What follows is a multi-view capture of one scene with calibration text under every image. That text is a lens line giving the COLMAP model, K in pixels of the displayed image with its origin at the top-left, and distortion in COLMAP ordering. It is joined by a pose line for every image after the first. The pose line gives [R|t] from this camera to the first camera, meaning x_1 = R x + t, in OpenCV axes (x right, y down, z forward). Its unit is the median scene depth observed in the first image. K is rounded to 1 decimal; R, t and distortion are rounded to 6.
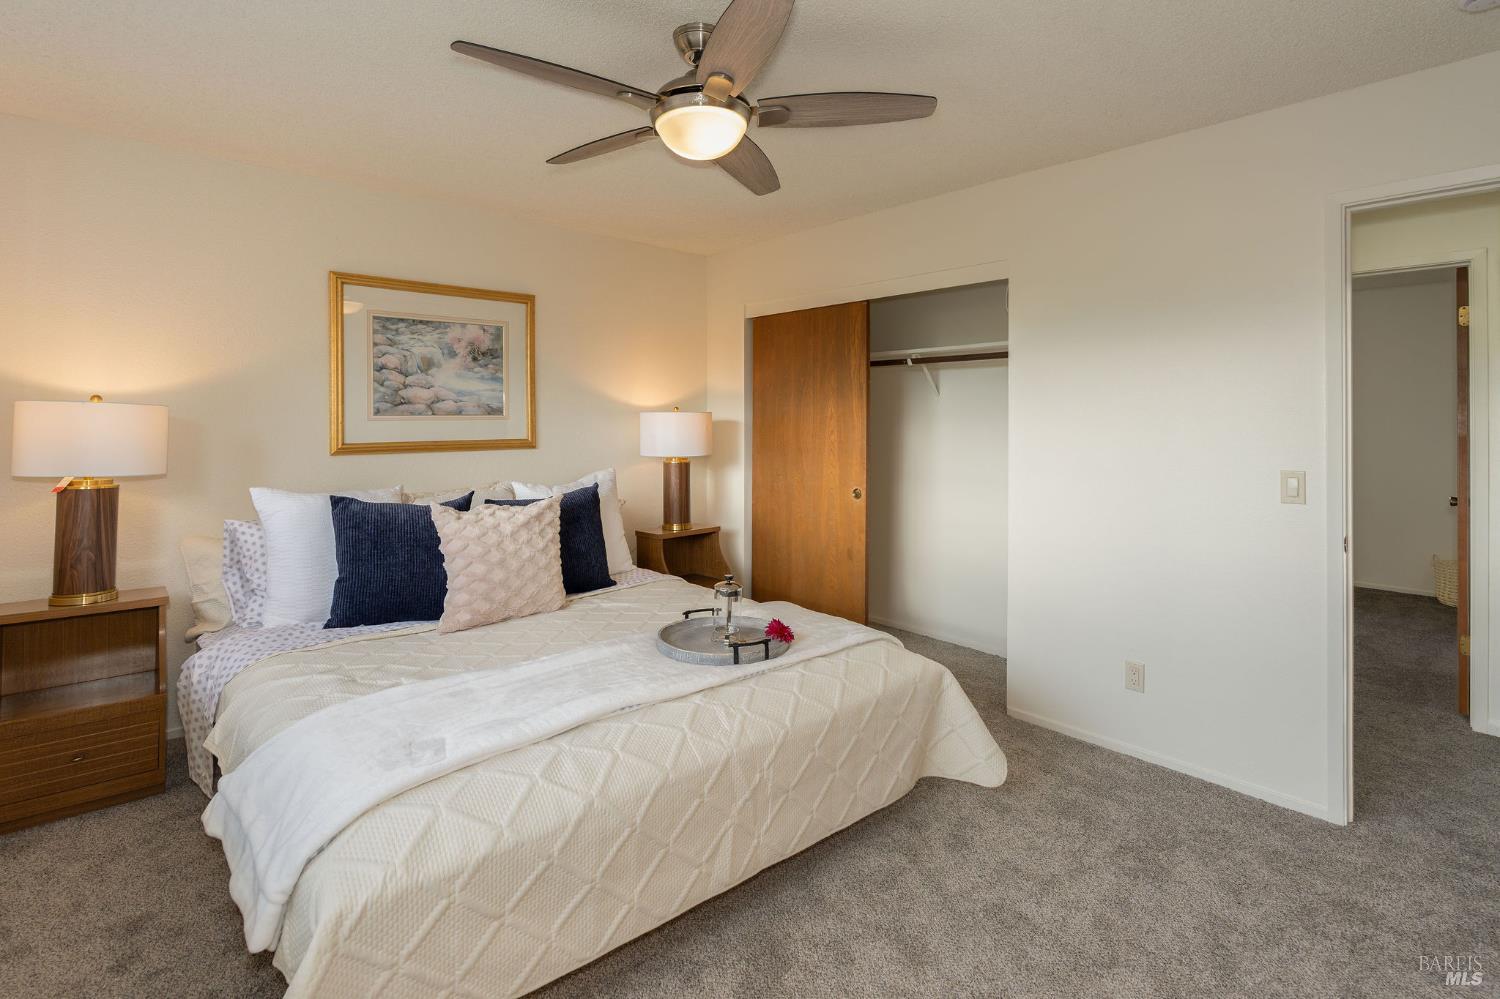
lens RADIAL K [[705.7, 0, 749.8], [0, 705.7, 426.8], [0, 0, 1]] dist [-0.001032, 0.000470]
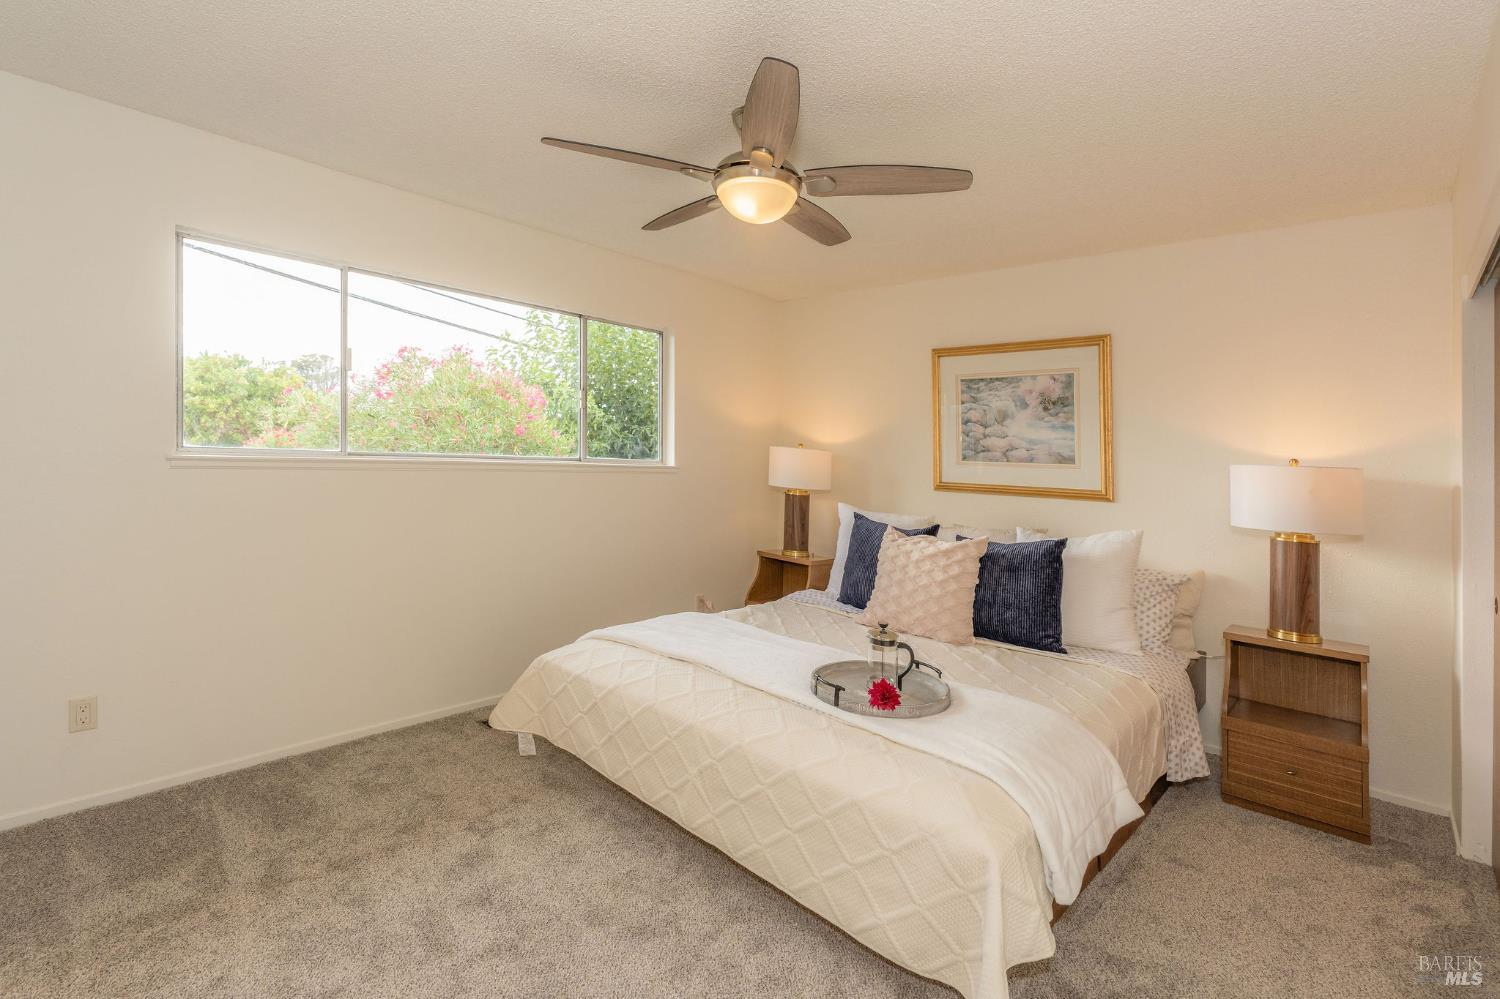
lens RADIAL K [[696.9, 0, 750.0], [0, 696.9, 499.5], [0, 0, 1]] dist [0.000437, 0.000170]
pose [[0.088247, 0.063810, -0.994053, 0.615137], [-0.054159, 0.996777, 0.059177, -0.000638], [0.994625, 0.048614, 0.091419, 0.503561]]
